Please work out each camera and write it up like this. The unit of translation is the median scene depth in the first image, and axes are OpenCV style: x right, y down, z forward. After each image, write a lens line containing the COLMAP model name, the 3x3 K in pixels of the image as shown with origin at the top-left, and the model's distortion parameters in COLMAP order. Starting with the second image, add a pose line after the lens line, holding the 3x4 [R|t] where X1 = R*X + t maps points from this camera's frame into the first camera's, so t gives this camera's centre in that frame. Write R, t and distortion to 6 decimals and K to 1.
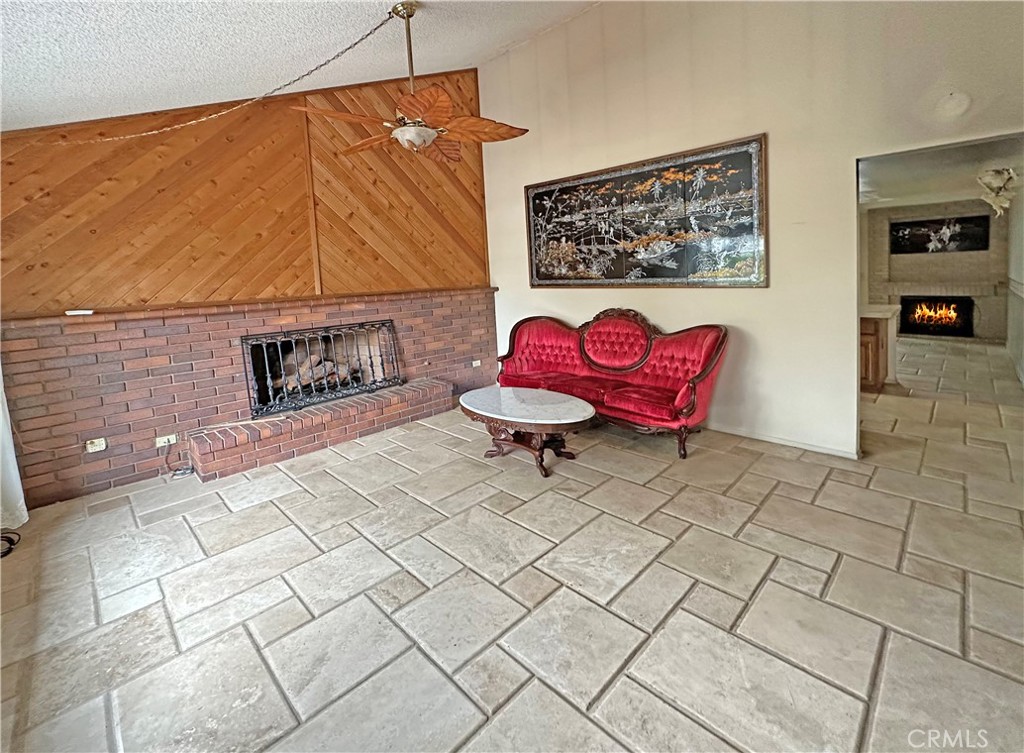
lens RADIAL K [[507.0, 0, 518.7], [0, 507.0, 305.2], [0, 0, 1]] dist [-0.008158, 0.001547]
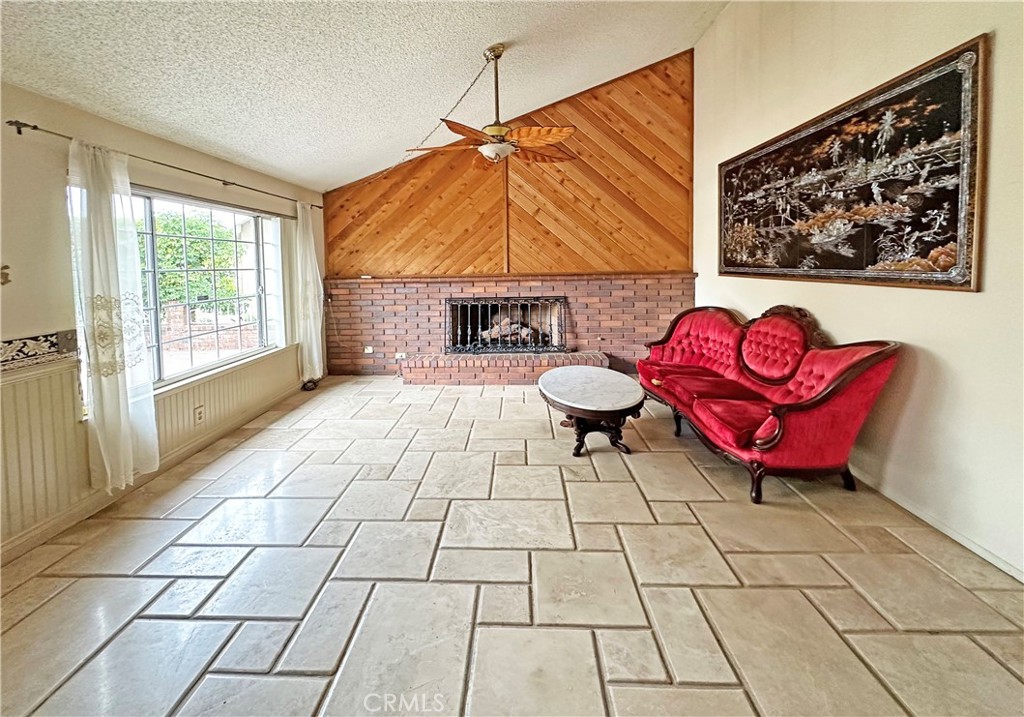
lens RADIAL K [[473.5, 0, 511.0], [0, 473.5, 280.3], [0, 0, 1]] dist [-0.007245, 0.000100]
pose [[0.629726, 0.053136, -0.774998, 0.629880], [-0.055798, 0.998175, 0.023098, -0.033266], [0.774811, 0.028698, 0.631542, 0.242381]]
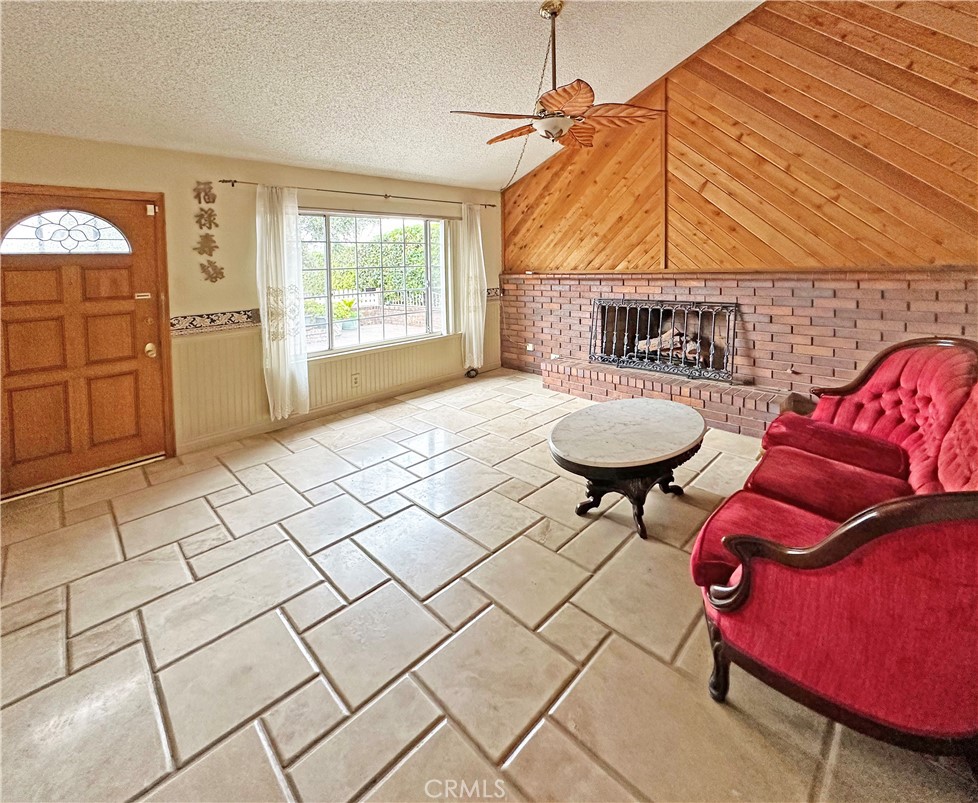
lens RADIAL K [[509.4, 0, 482.2], [0, 509.4, 279.1], [0, 0, 1]] dist [-0.006702, -0.000641]
pose [[-0.146182, 0.072824, -0.986574, 0.748708], [-0.025732, 0.996669, 0.077382, -0.077349], [0.988923, 0.036699, -0.143821, 0.850401]]
